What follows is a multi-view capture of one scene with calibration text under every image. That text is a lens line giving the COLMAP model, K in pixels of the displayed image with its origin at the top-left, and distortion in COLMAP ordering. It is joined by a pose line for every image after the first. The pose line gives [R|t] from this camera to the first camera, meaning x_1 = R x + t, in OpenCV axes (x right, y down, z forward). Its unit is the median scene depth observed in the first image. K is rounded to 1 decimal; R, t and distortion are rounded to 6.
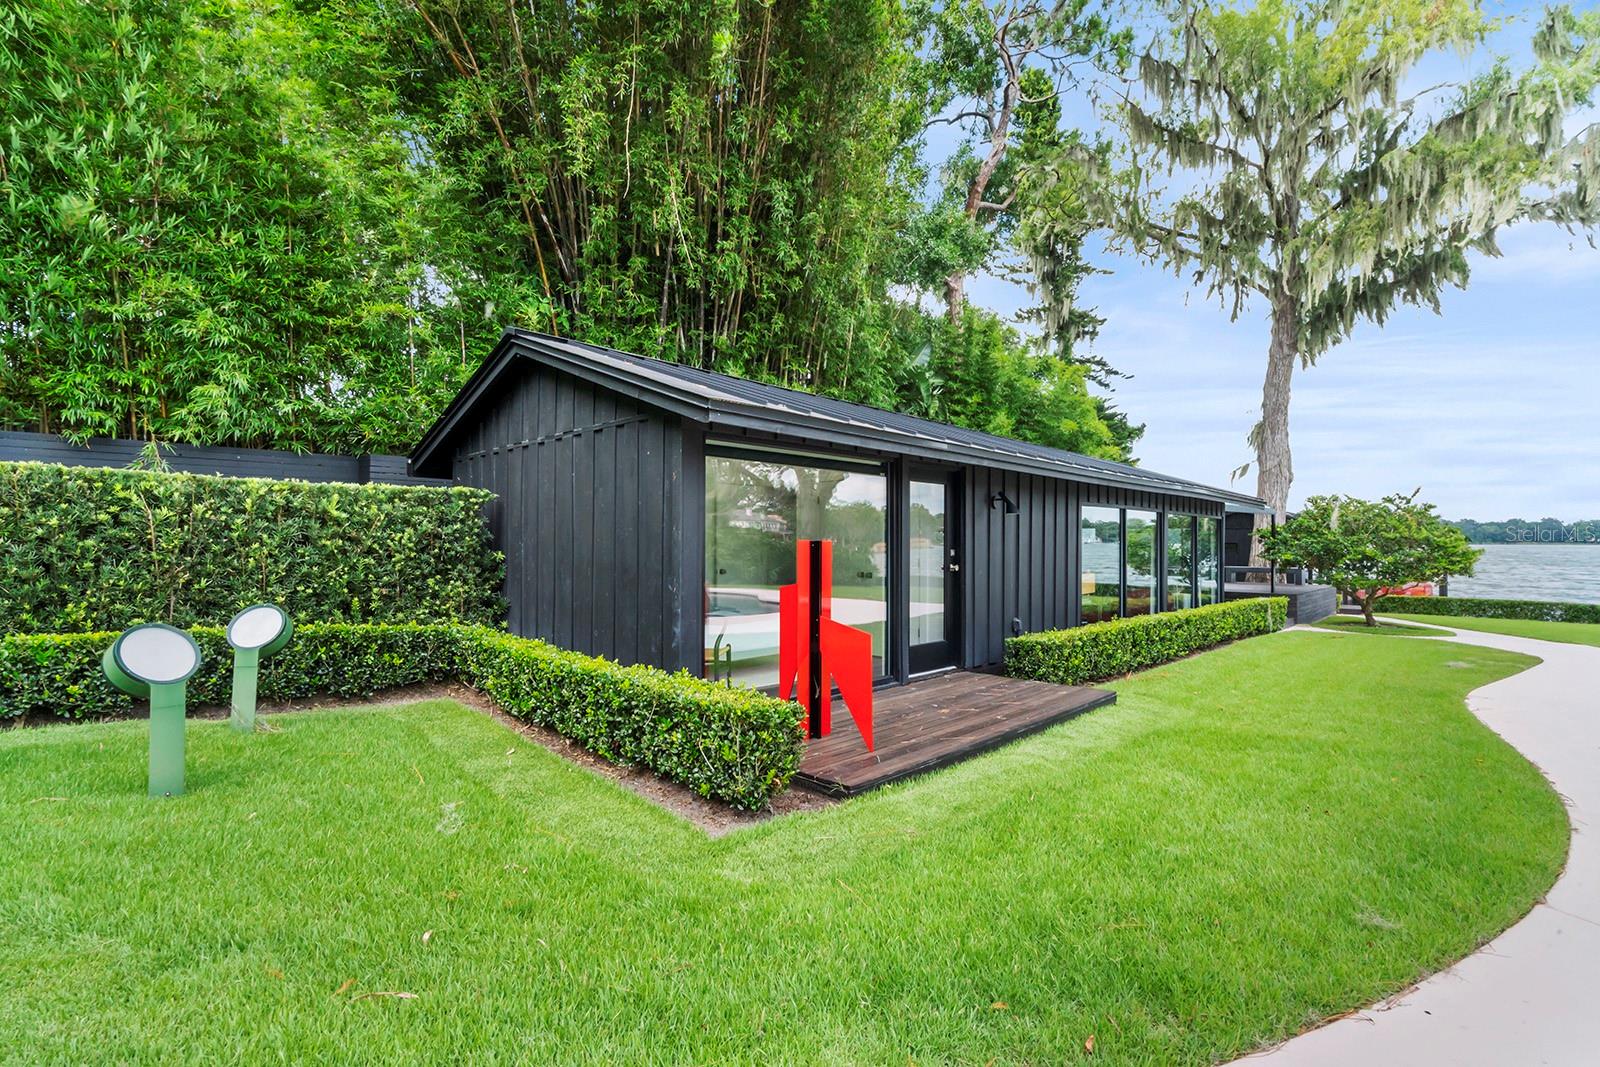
lens RADIAL K [[732.5, 0, 800.0], [0, 732.5, 533.5], [0, 0, 1]] dist [0.008761, 0.000455]
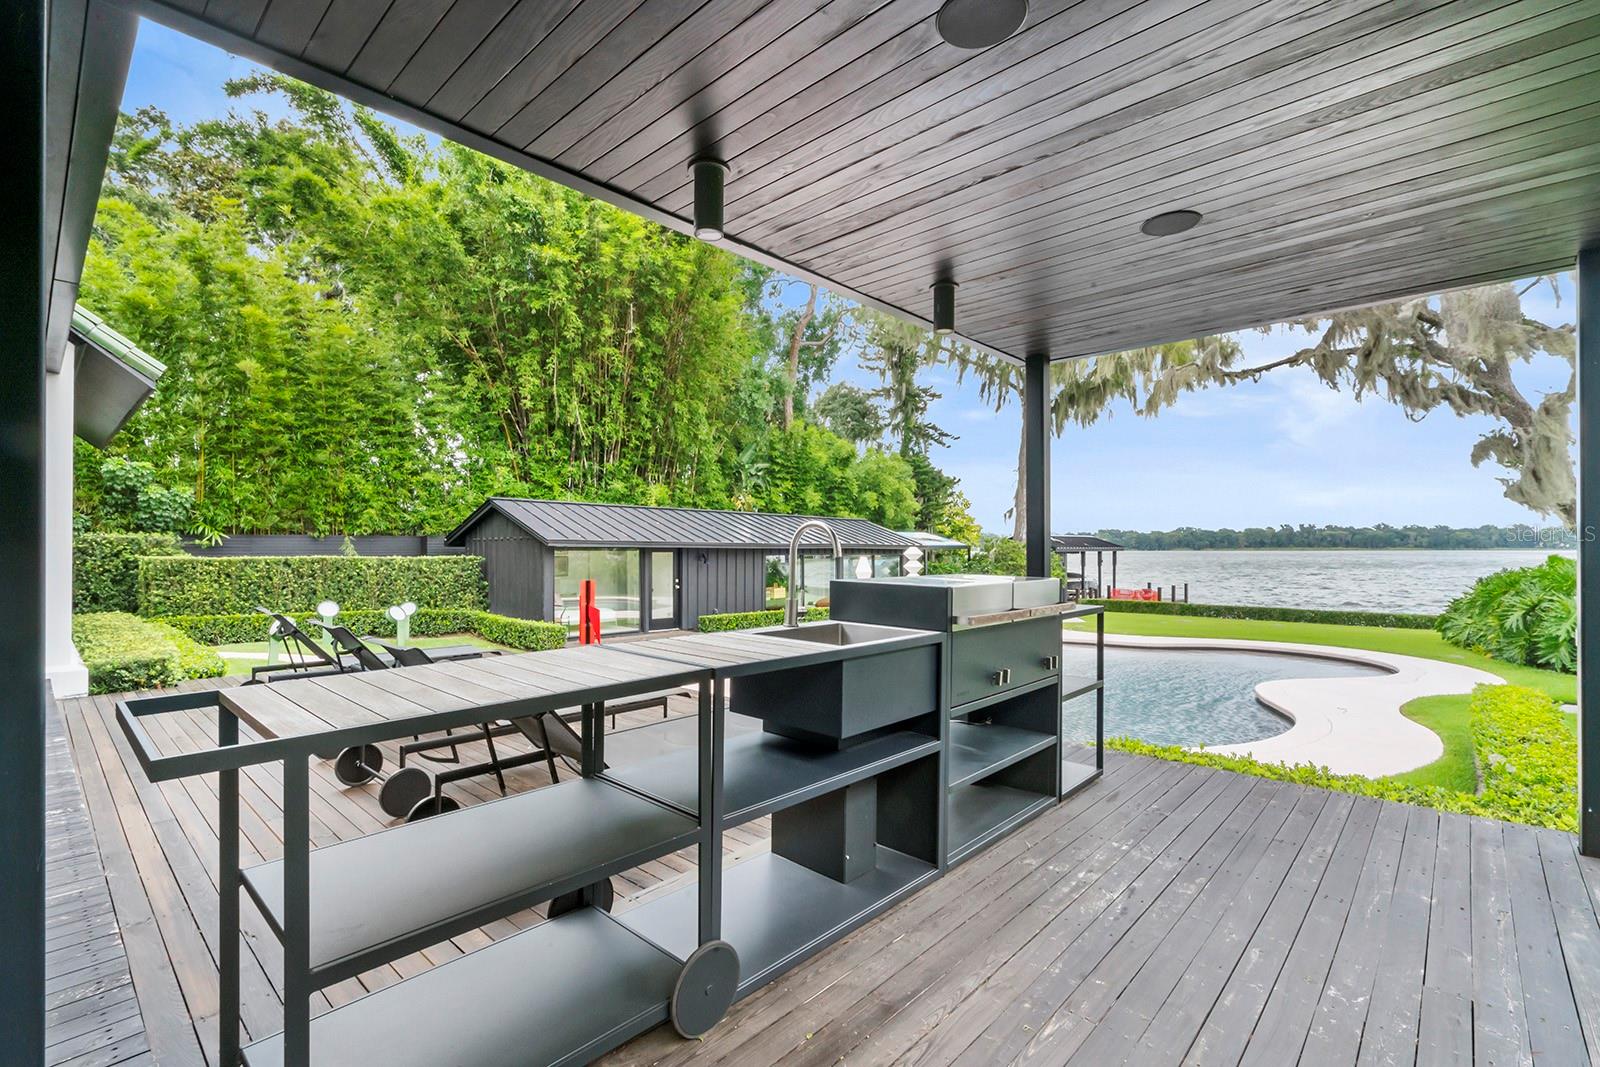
lens RADIAL K [[719.0, 0, 800.0], [0, 719.0, 533.5], [0, 0, 1]] dist [-0.000234, -0.000023]
pose [[0.999837, -0.002005, 0.017938, 0.566561], [0.002174, 0.999954, -0.009379, -0.104847], [-0.017918, 0.009417, 0.999795, -1.351493]]
